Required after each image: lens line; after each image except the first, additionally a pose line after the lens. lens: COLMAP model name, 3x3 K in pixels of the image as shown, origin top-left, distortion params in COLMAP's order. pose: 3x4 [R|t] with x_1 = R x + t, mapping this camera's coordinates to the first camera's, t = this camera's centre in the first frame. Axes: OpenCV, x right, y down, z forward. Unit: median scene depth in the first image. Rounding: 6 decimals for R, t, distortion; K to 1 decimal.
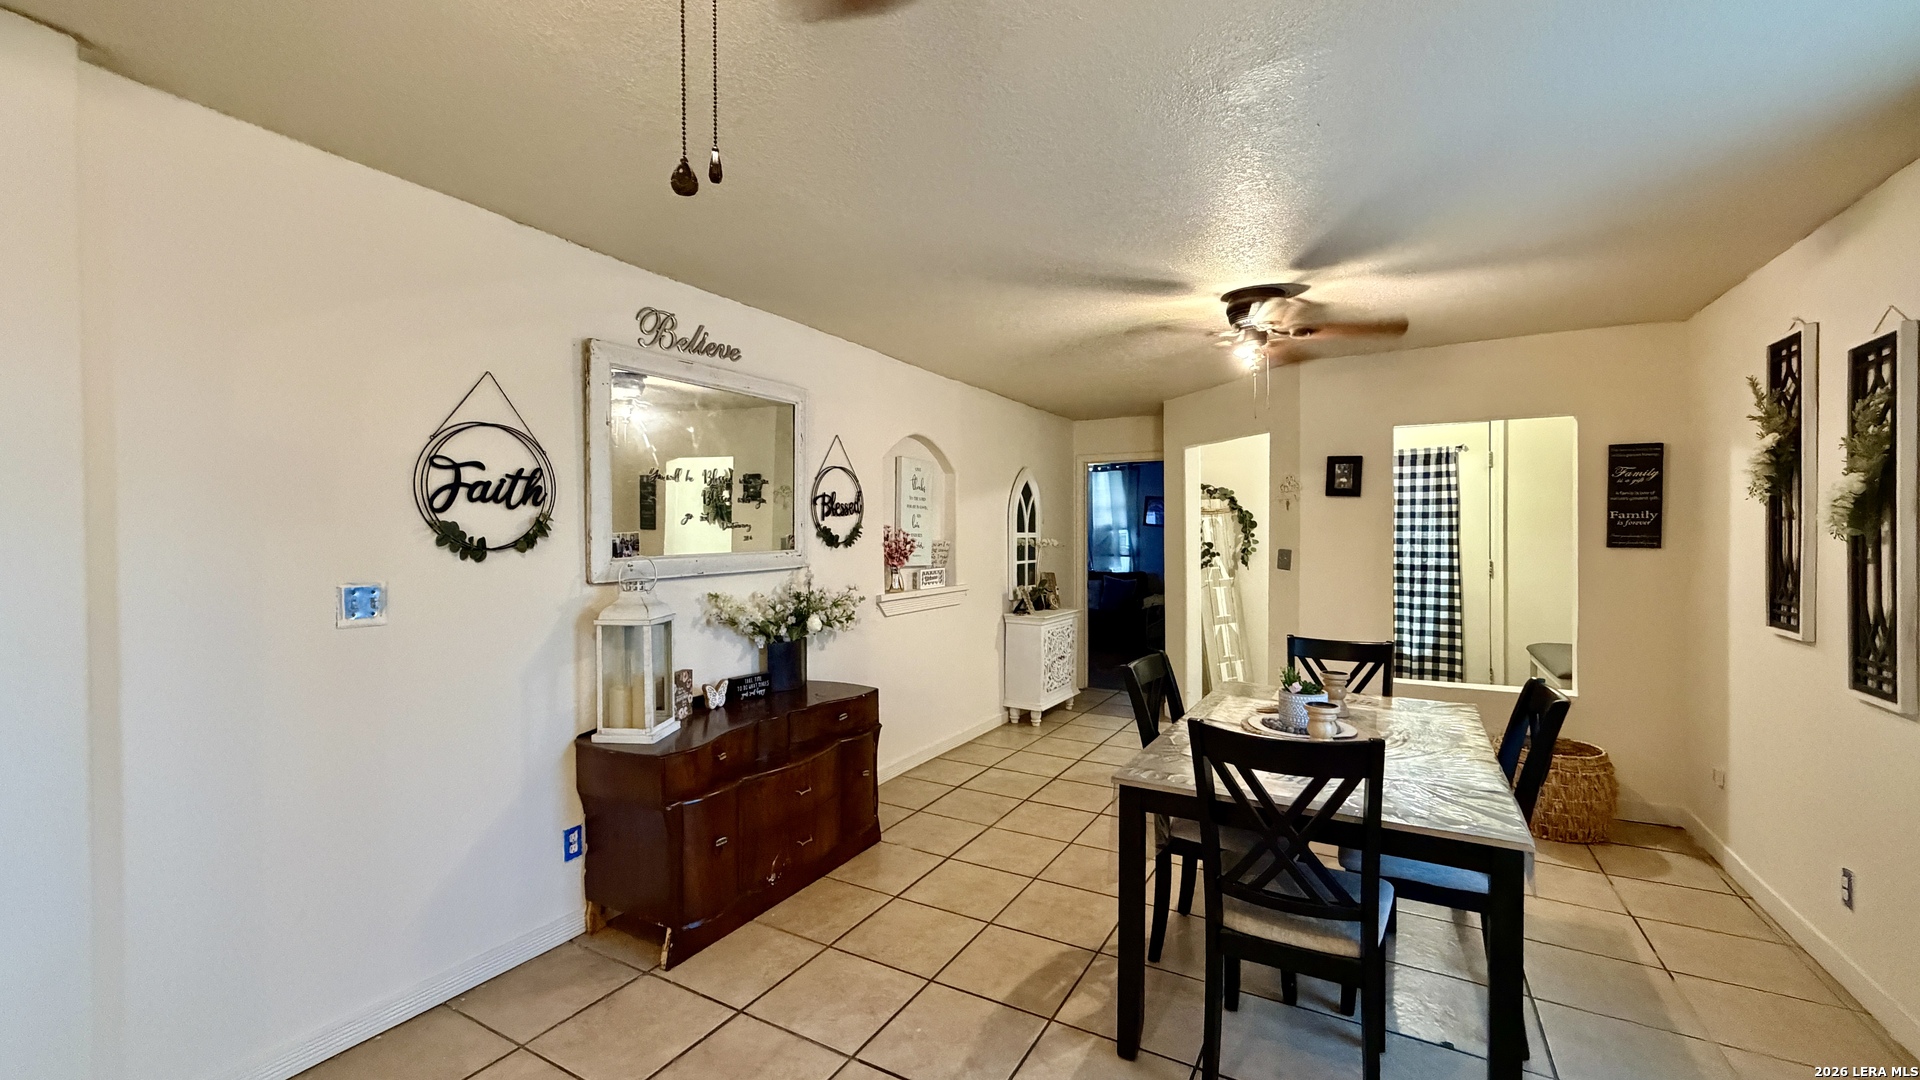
lens RADIAL K [[762.5, 0, 960.0], [0, 762.5, 540.0], [0, 0, 1]] dist [-0.003019, 0.000100]
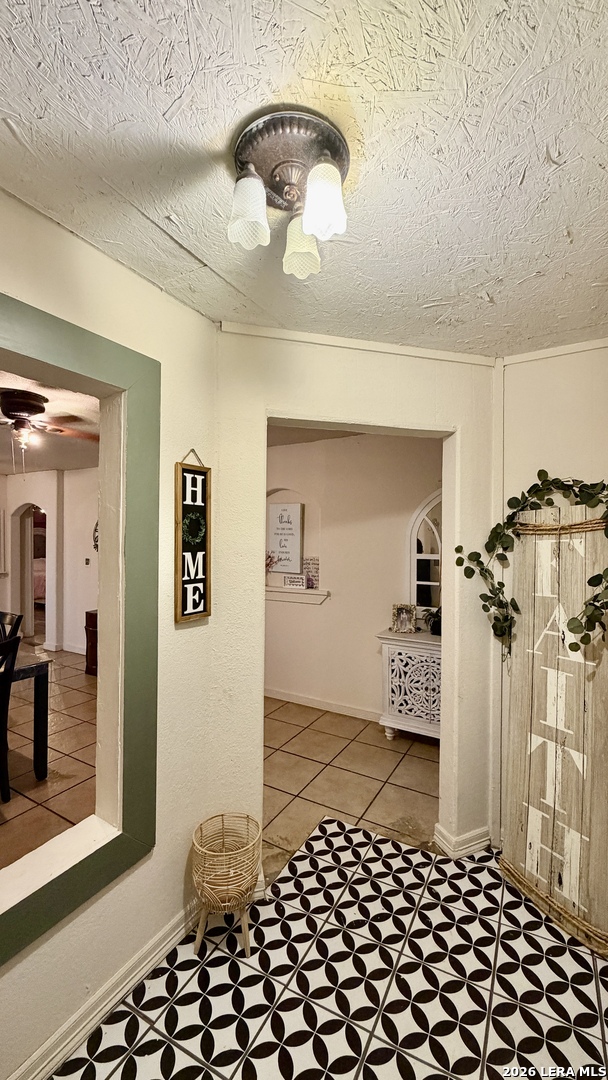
lens RADIAL K [[431.9, 0, 304.0], [0, 431.9, 540.0], [0, 0, 1]] dist [0.001194, 0.000502]
pose [[-0.016985, 0.003214, -0.999851, 1.028241], [-0.013171, 0.999907, 0.003438, -0.043989], [0.999769, 0.013227, -0.016941, 1.319635]]
